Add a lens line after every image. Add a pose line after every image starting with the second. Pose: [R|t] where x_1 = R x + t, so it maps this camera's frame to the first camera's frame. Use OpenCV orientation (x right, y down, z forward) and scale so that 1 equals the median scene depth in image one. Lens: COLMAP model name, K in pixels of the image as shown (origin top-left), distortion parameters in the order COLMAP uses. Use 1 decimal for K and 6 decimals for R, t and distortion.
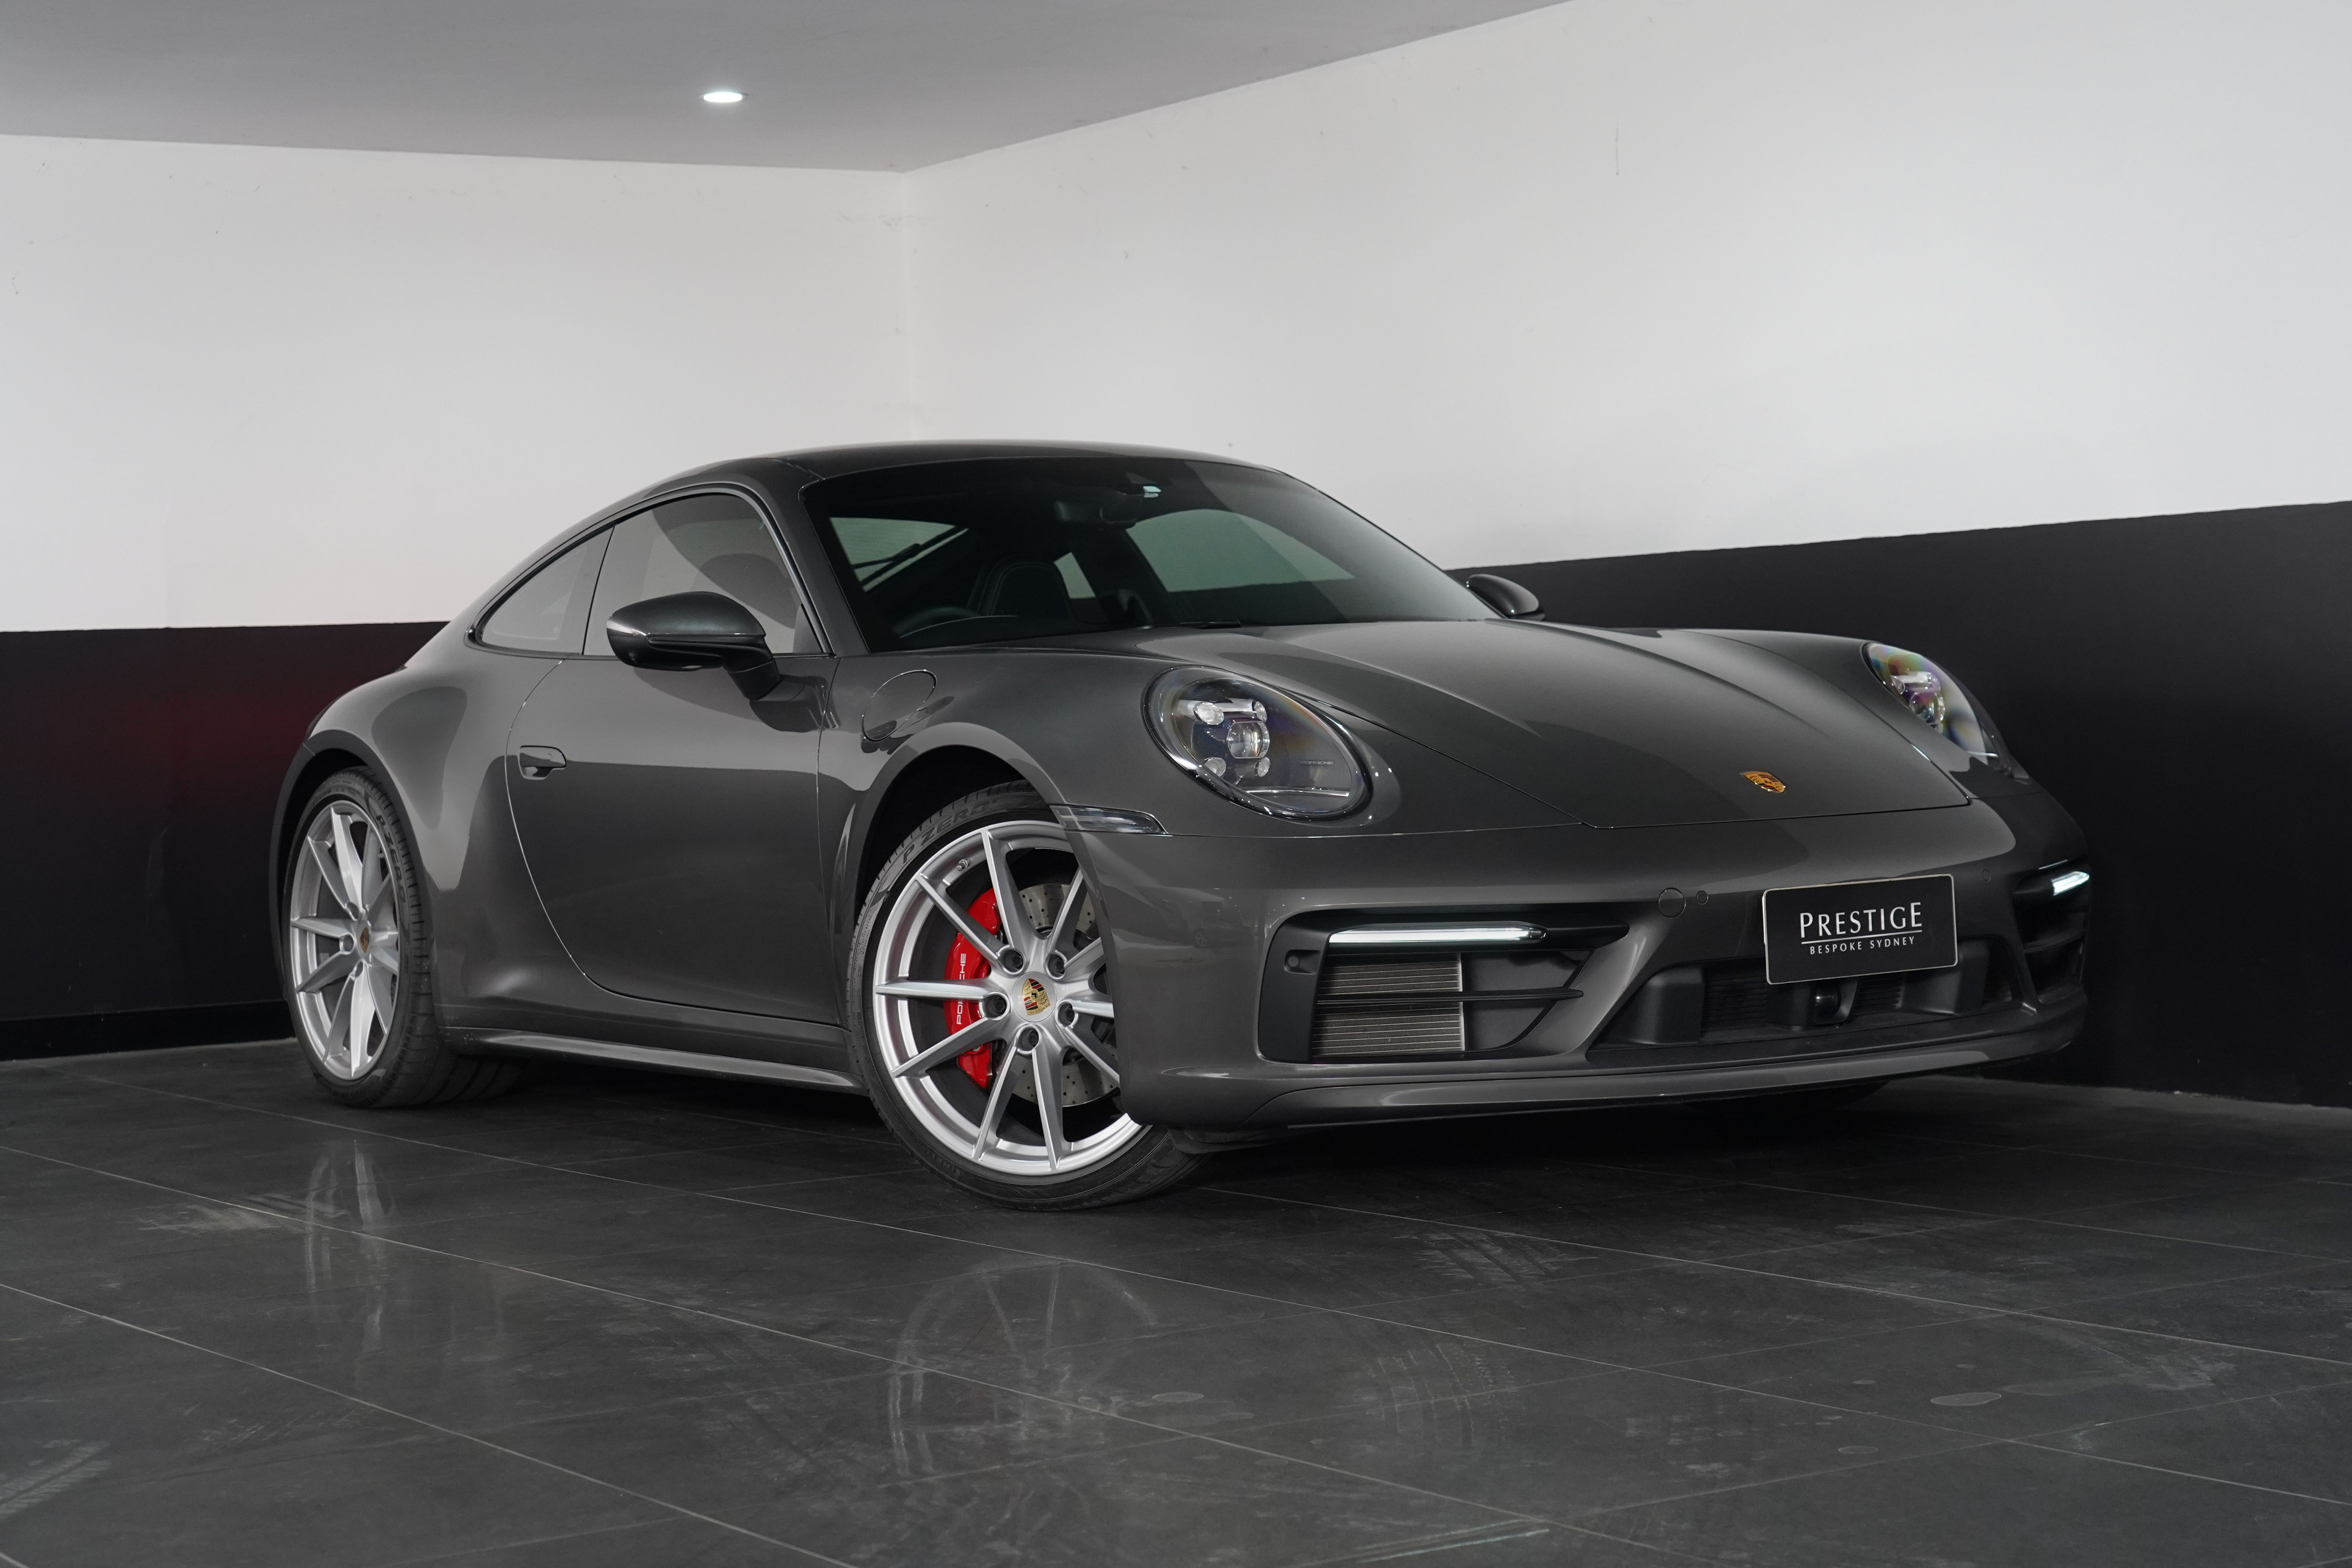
lens RADIAL K [[4449.4, 0, 1190.2], [0, 4449.4, 768.5], [0, 0, 1]] dist [0.087692, 0.000000]
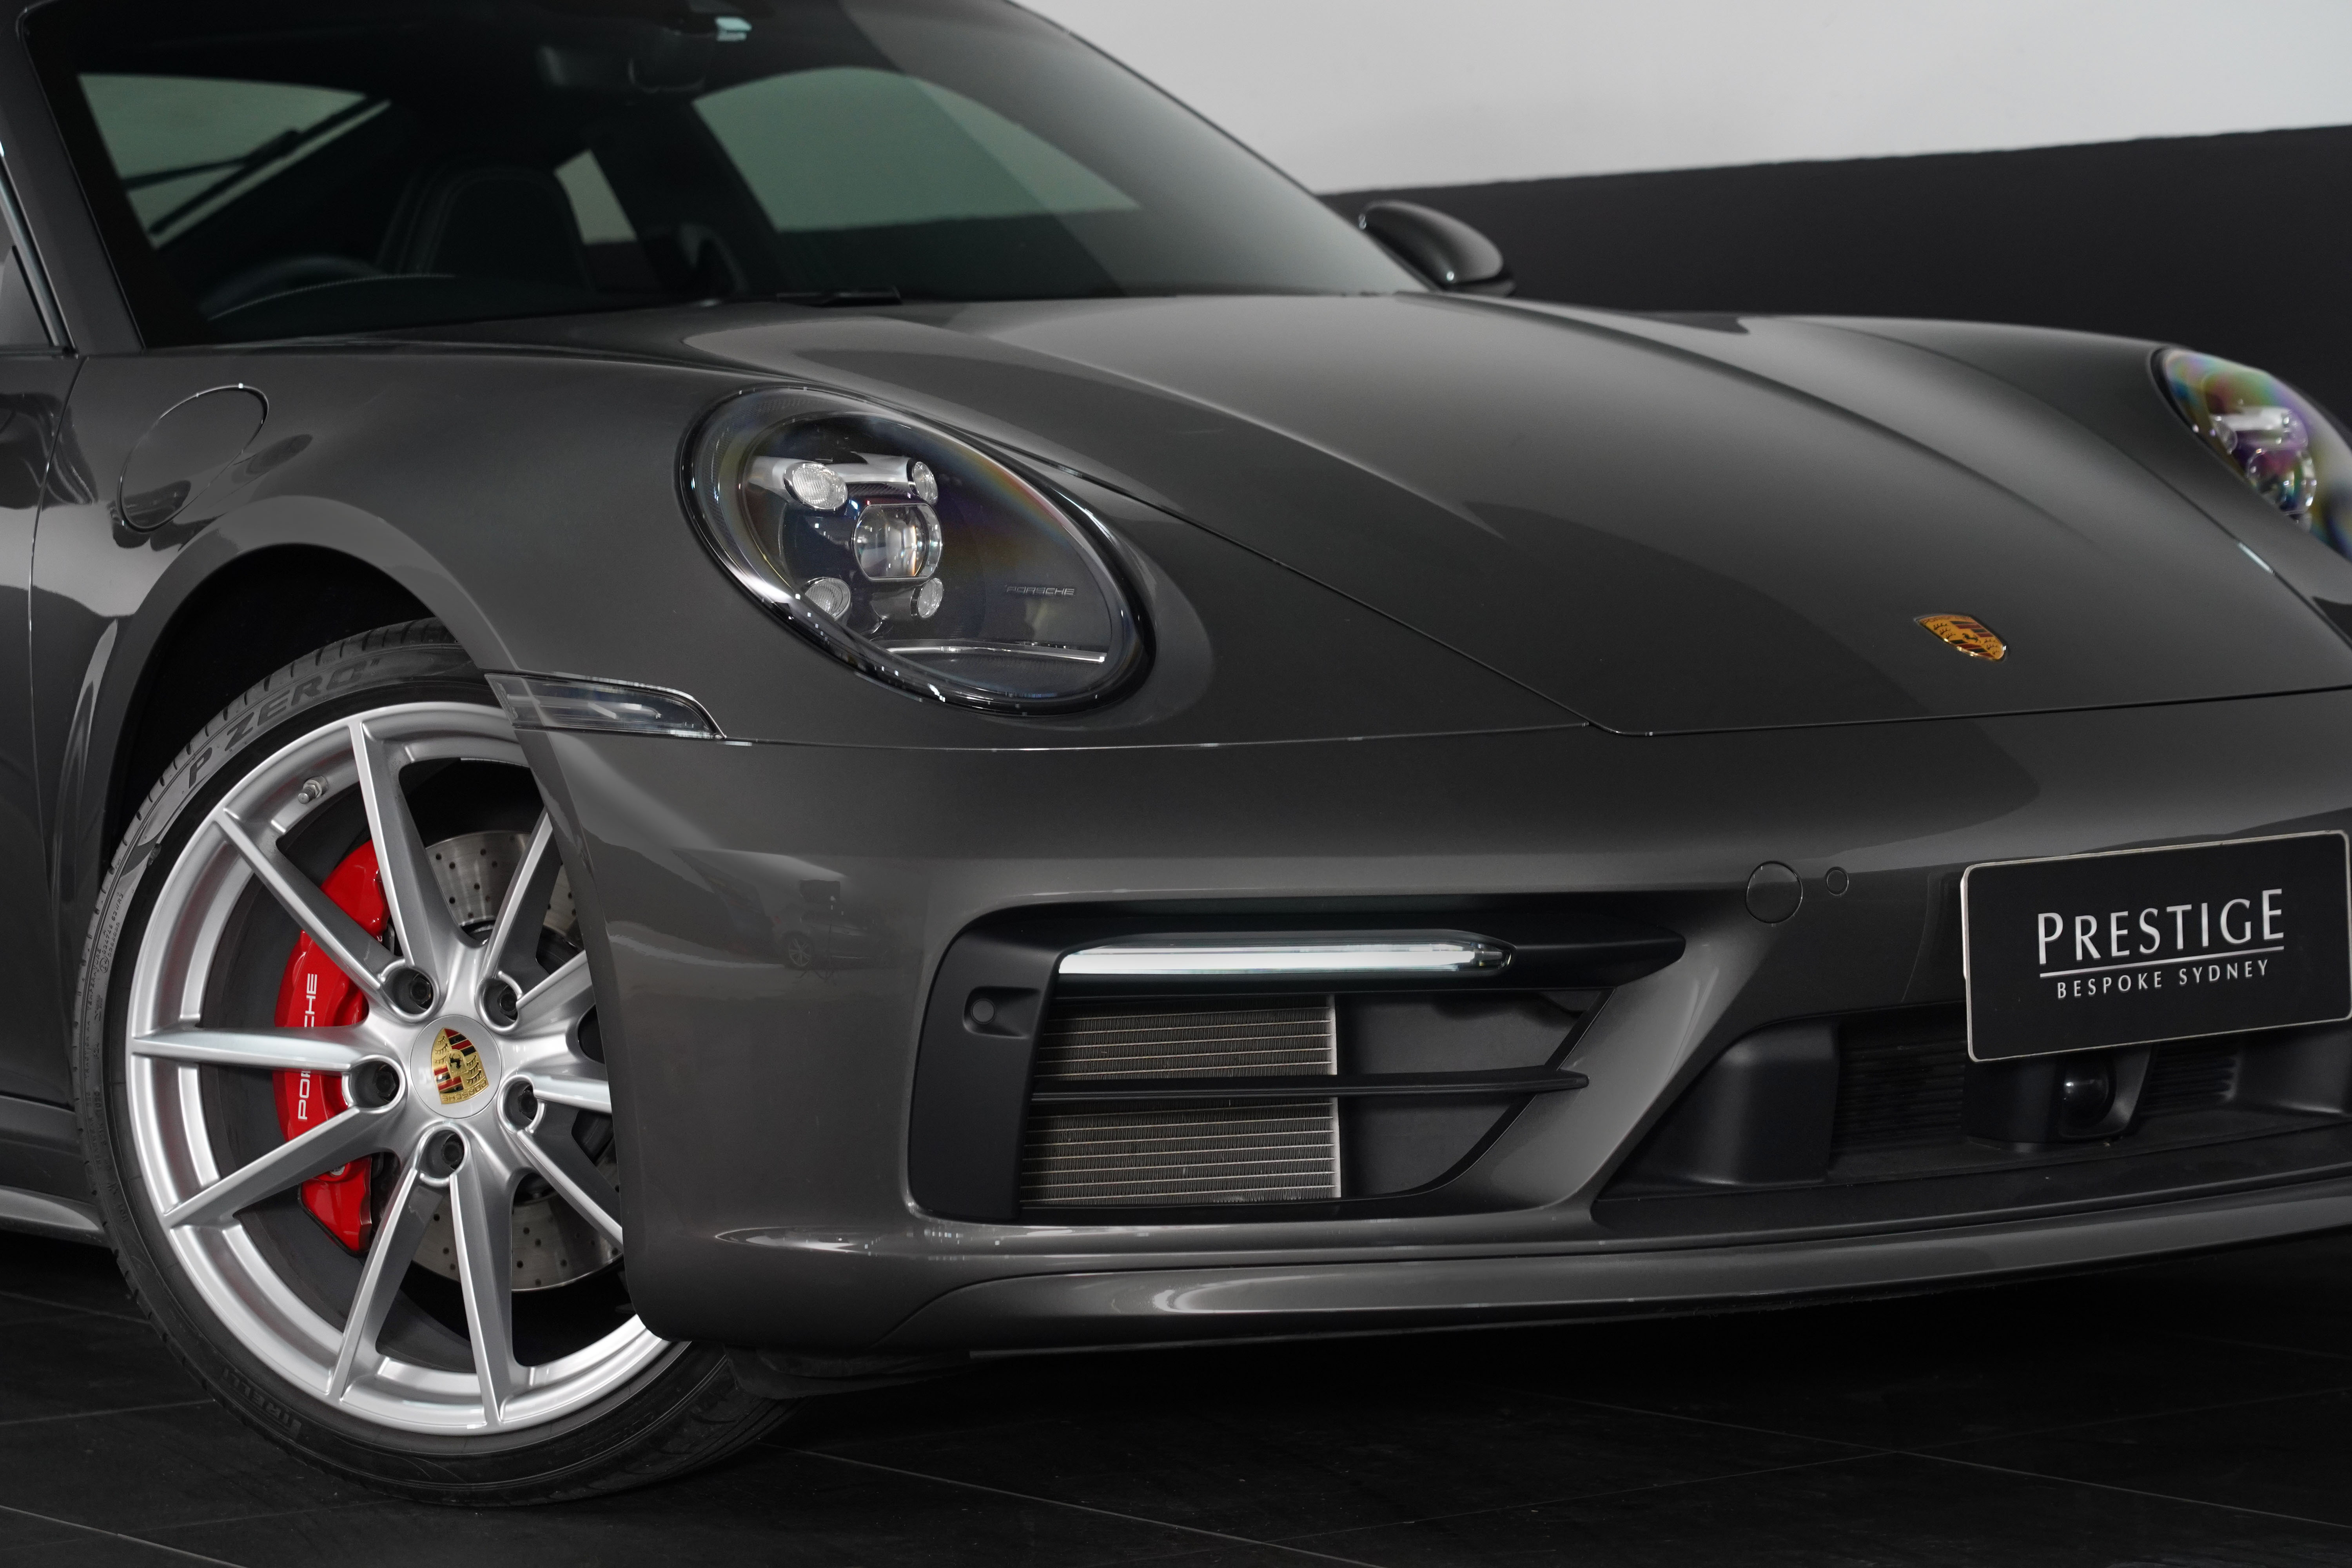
lens RADIAL K [[7426.1, 0, 1161.7], [0, 7426.1, 793.0], [0, 0, 1]] dist [0.070781, 0.000000]
pose [[0.999411, 0.007764, 0.033432, 0.014564], [-0.008966, 0.999313, 0.035969, -0.008263], [-0.033129, -0.036248, 0.998794, 0.192490]]
